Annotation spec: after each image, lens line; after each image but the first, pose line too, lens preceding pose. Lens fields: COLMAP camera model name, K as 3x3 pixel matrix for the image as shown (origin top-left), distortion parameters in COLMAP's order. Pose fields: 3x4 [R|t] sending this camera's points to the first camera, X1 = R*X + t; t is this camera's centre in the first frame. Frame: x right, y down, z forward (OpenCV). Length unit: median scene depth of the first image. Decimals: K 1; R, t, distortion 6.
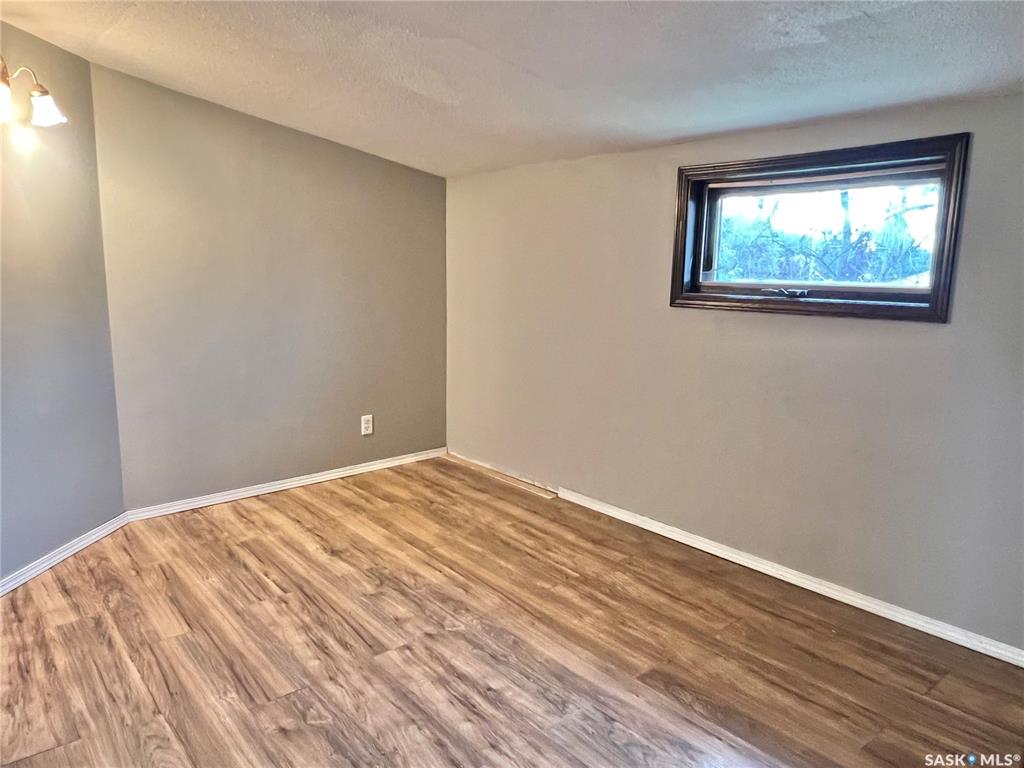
lens RADIAL K [[709.4, 0, 508.6], [0, 709.4, 387.3], [0, 0, 1]] dist [0.000654, -0.011246]
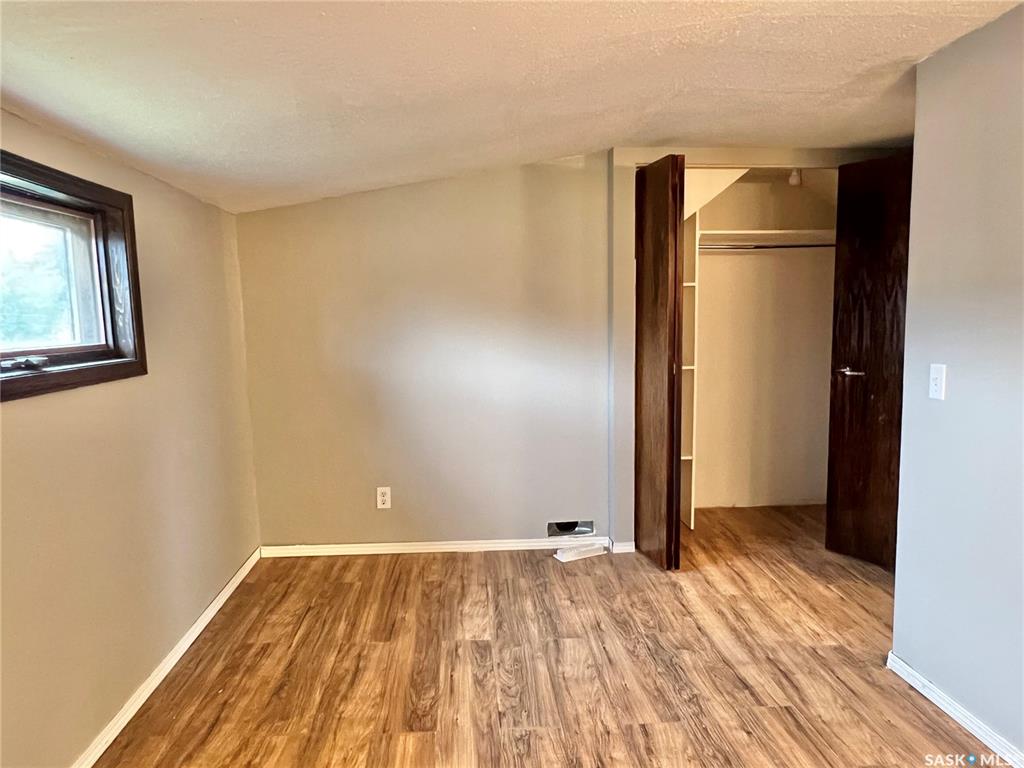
lens RADIAL K [[709.4, 0, 510.3], [0, 709.4, 387.8], [0, 0, 1]] dist [0.000654, -0.011246]
pose [[-0.817234, -0.063704, 0.572774, -0.460254], [0.092890, 0.966316, 0.240010, -0.295434], [-0.568770, 0.249349, -0.783789, 1.644188]]
